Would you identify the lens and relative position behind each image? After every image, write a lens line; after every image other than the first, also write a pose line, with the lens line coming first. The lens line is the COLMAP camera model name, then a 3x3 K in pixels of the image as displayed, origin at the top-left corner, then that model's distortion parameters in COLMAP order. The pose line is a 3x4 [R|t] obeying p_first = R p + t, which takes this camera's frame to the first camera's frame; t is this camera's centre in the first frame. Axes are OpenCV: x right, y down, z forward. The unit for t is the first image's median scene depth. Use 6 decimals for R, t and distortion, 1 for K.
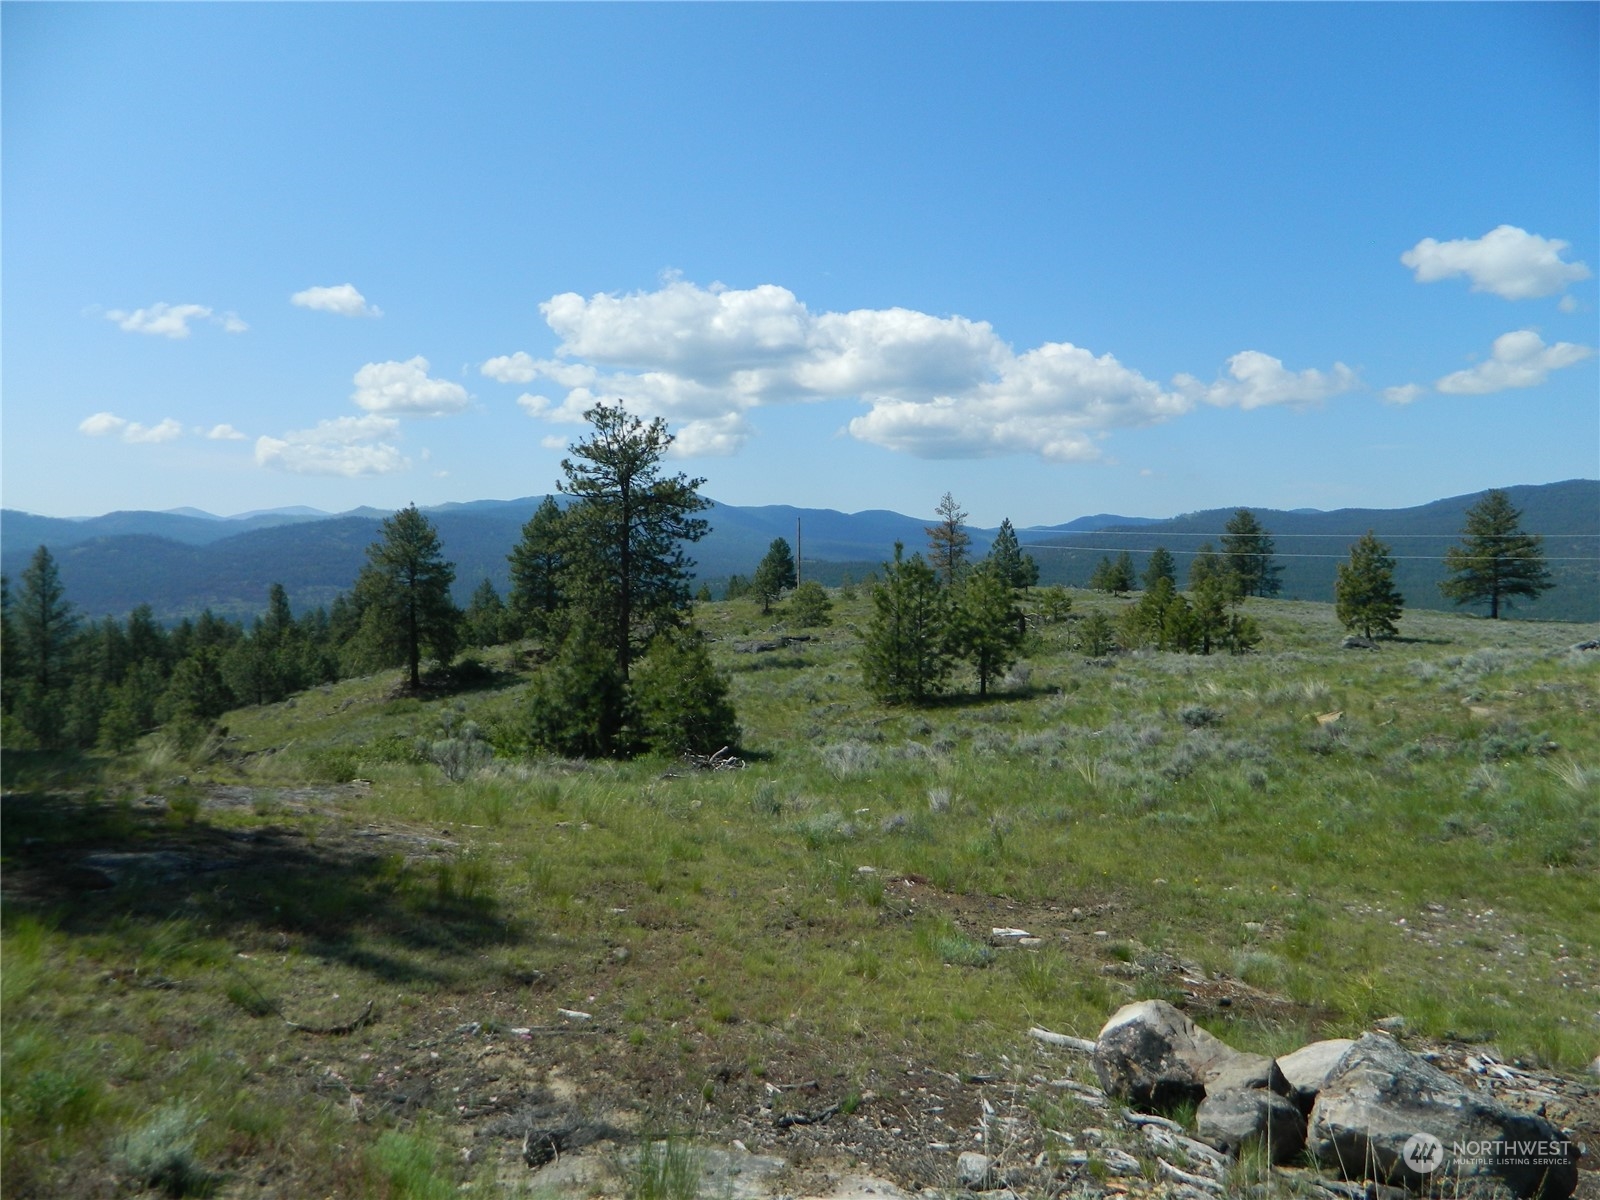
lens RADIAL K [[1182.6, 0, 806.0], [0, 1182.6, 573.5], [0, 0, 1]] dist [0.008959, 0.002039]
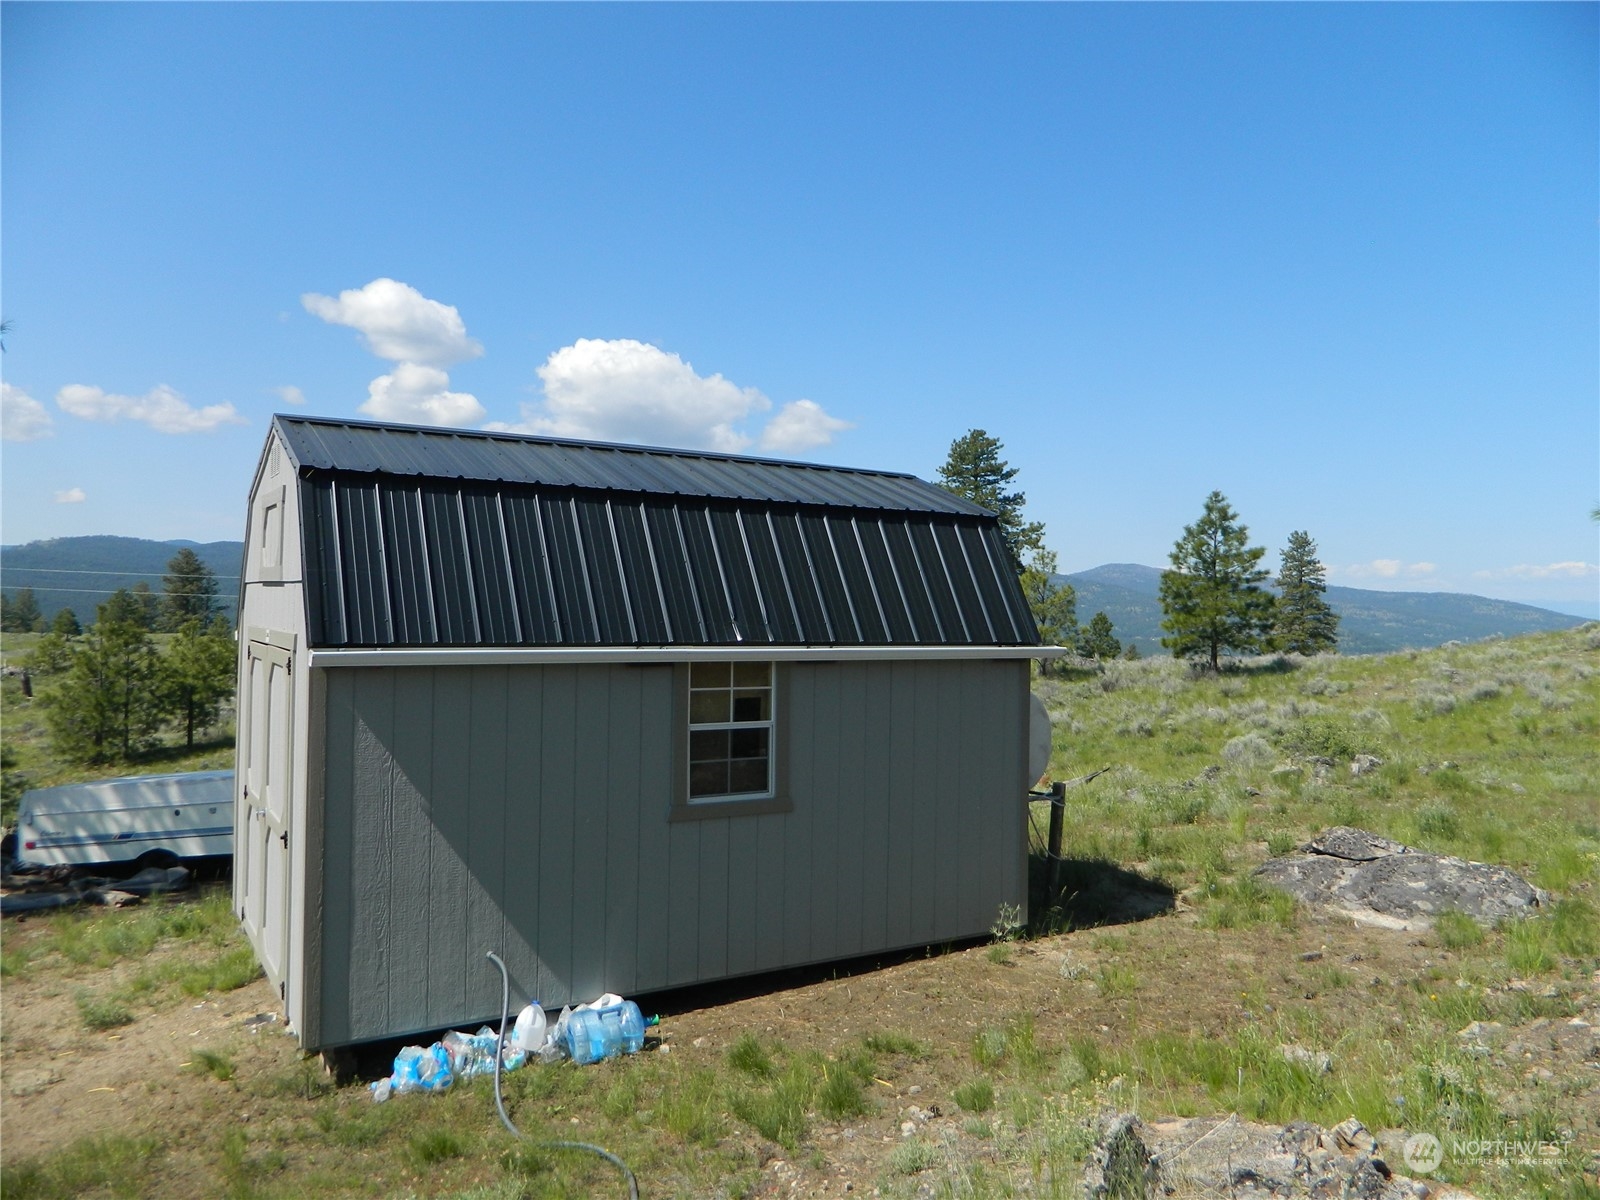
lens RADIAL K [[1182.6, 0, 797.6], [0, 1182.6, 578.0], [0, 0, 1]] dist [0.008959, 0.002039]
pose [[0.637375, 0.012758, 0.770449, -0.202180], [0.005959, 0.999751, -0.021485, -0.015003], [-0.770531, 0.018285, 0.637140, -0.072496]]
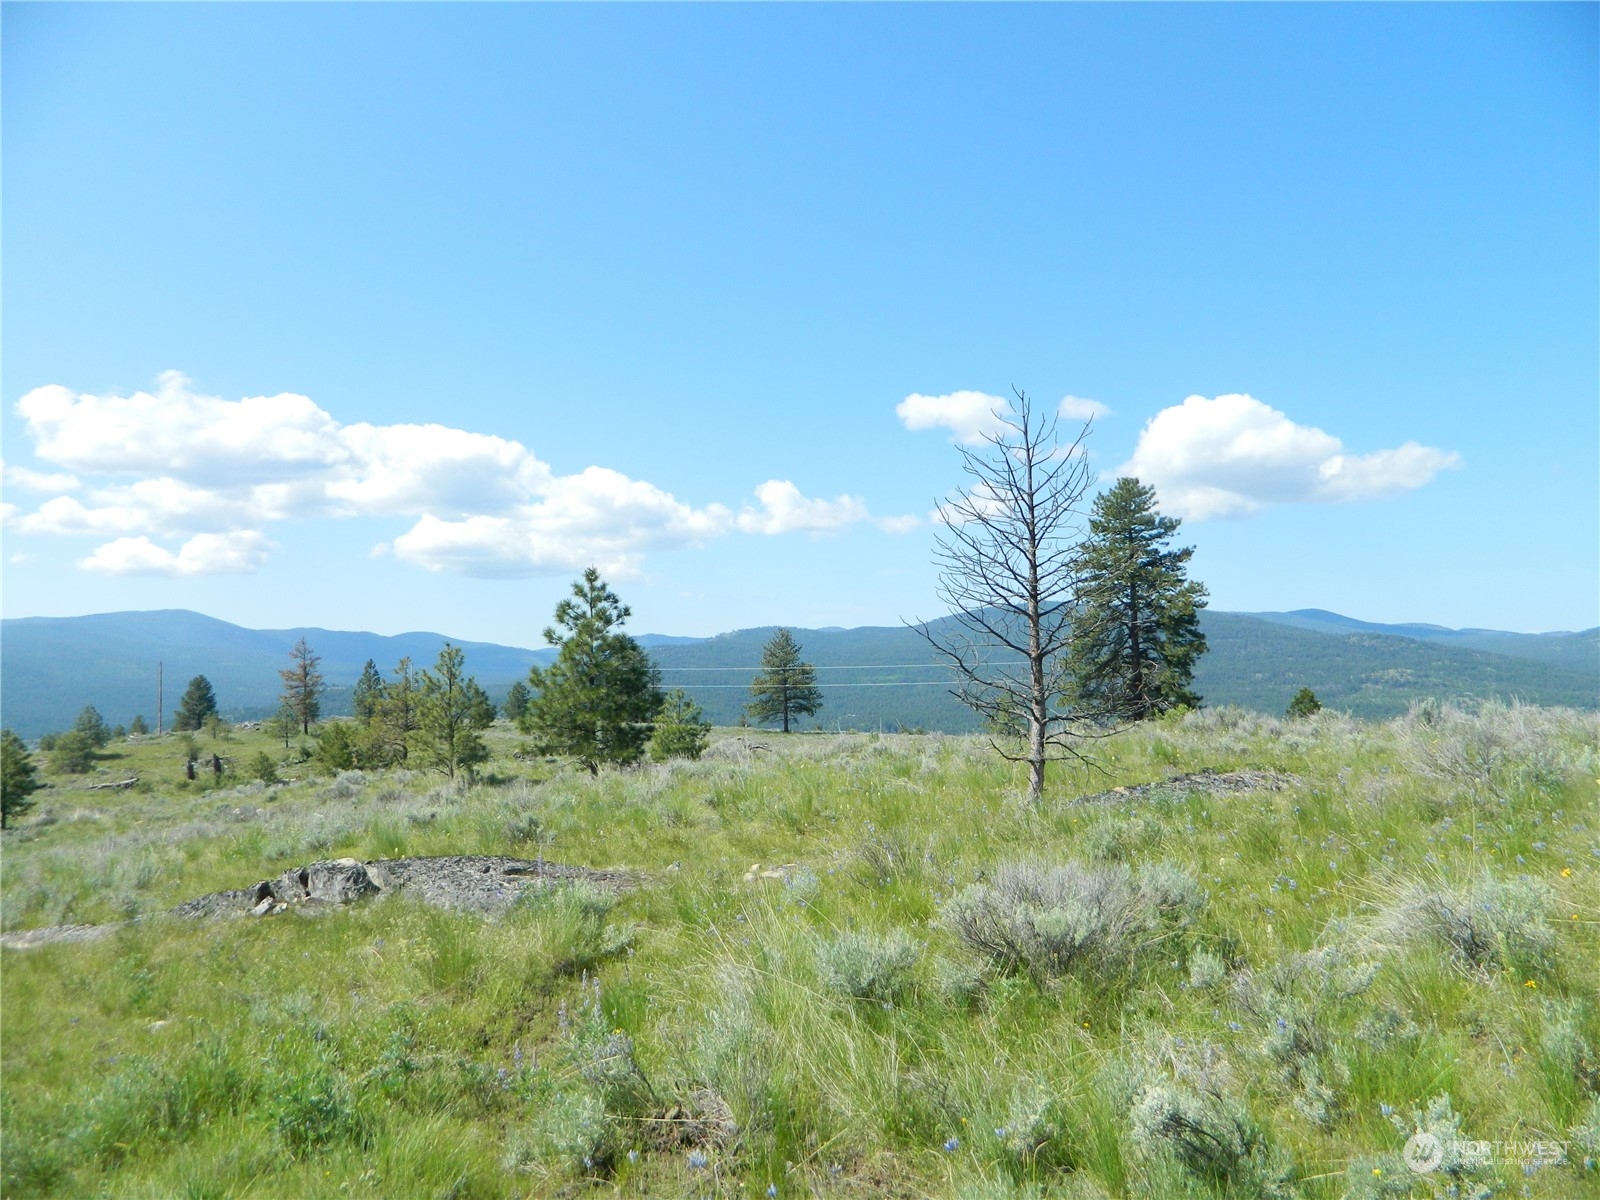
lens RADIAL K [[1182.6, 0, 803.2], [0, 1182.6, 584.6], [0, 0, 1]] dist [0.008959, 0.002039]
pose [[0.930896, 0.003964, 0.365264, 0.308310], [0.029798, 0.995785, -0.086748, -0.017552], [-0.364068, 0.091638, 0.926853, -0.355478]]
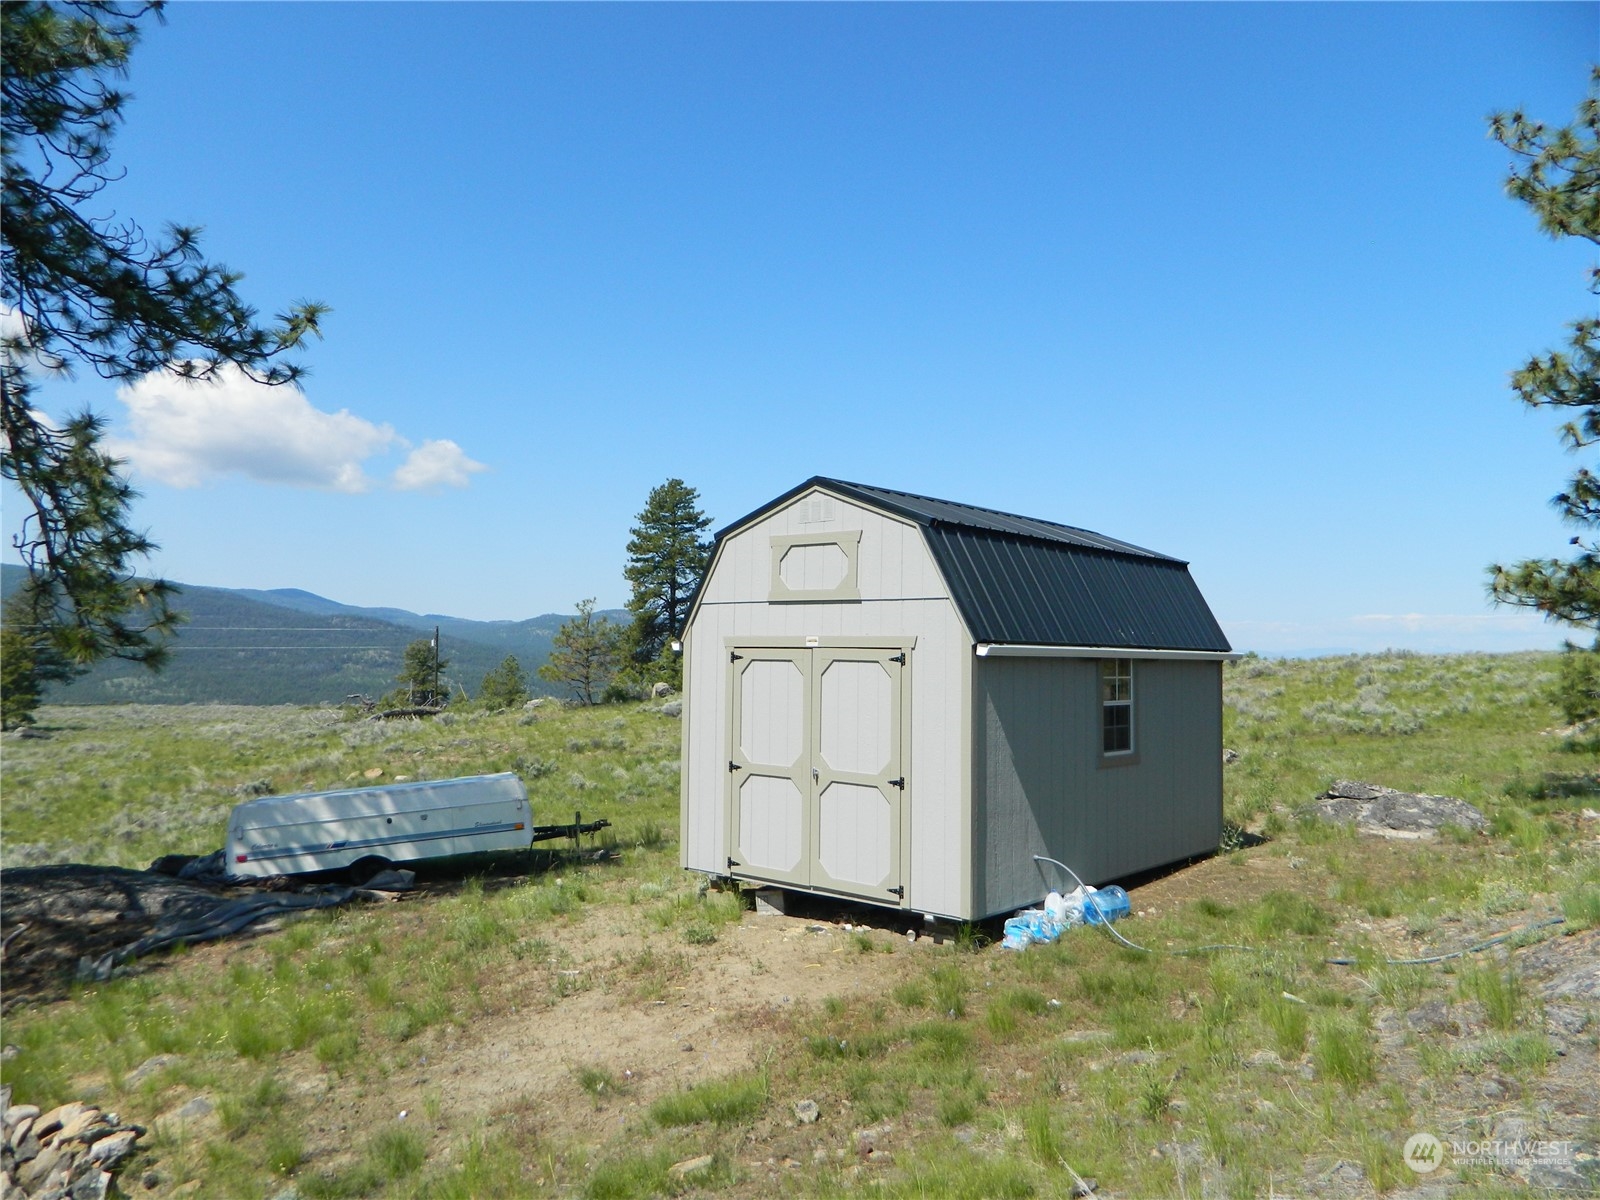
lens RADIAL K [[1182.6, 0, 795.8], [0, 1182.6, 591.2], [0, 0, 1]] dist [0.008959, 0.002039]
pose [[0.377248, 0.039552, 0.925267, -0.277942], [0.010316, 0.998846, -0.046903, -0.011988], [-0.926055, 0.027239, 0.376404, -0.022828]]
